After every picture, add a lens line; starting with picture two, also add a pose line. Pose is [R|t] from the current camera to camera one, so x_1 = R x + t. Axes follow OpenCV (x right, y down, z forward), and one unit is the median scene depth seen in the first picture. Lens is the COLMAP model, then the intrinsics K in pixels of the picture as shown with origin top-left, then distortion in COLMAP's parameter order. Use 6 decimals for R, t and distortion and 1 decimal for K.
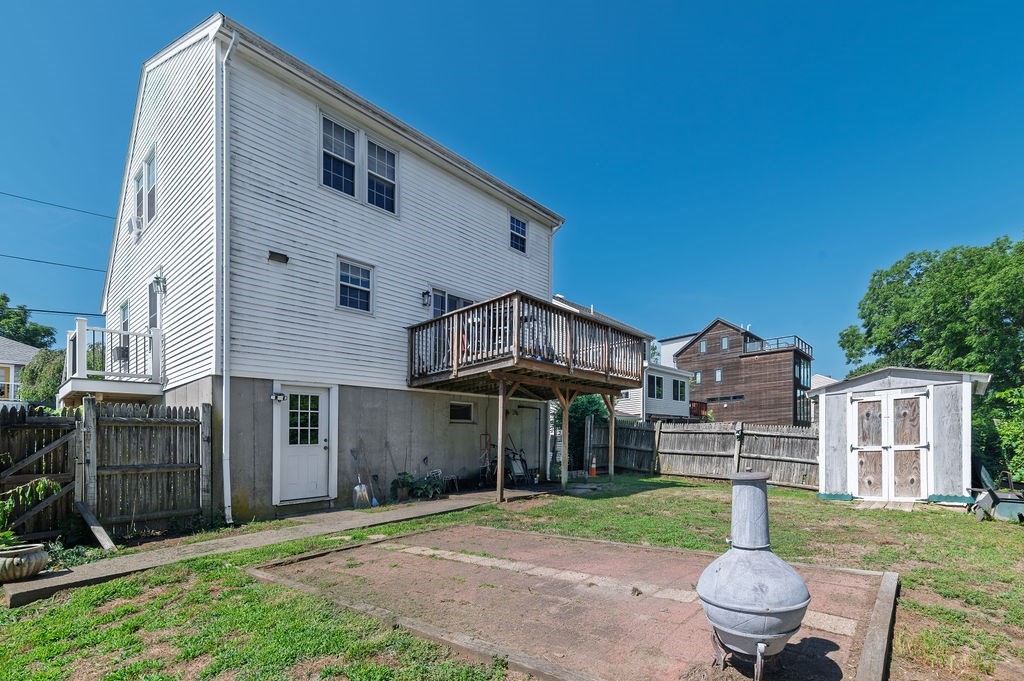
lens RADIAL K [[485.1, 0, 505.5], [0, 485.1, 477.4], [0, 0, 1]] dist [0.004730, 0.000365]
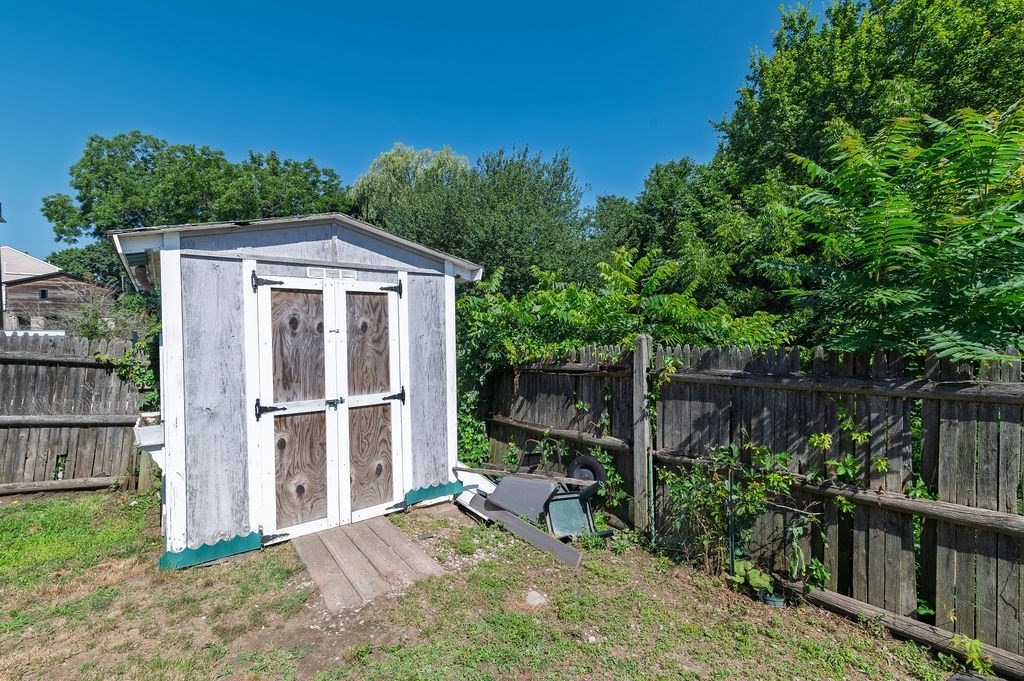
lens RADIAL K [[459.2, 0, 512.0], [0, 459.2, 340.5], [0, 0, 1]] dist [0.014052, -0.000192]
pose [[0.166222, 0.010183, 0.986036, 0.412878], [0.049980, 0.998574, -0.018738, -0.100769], [-0.984821, 0.052396, 0.165476, 0.782915]]
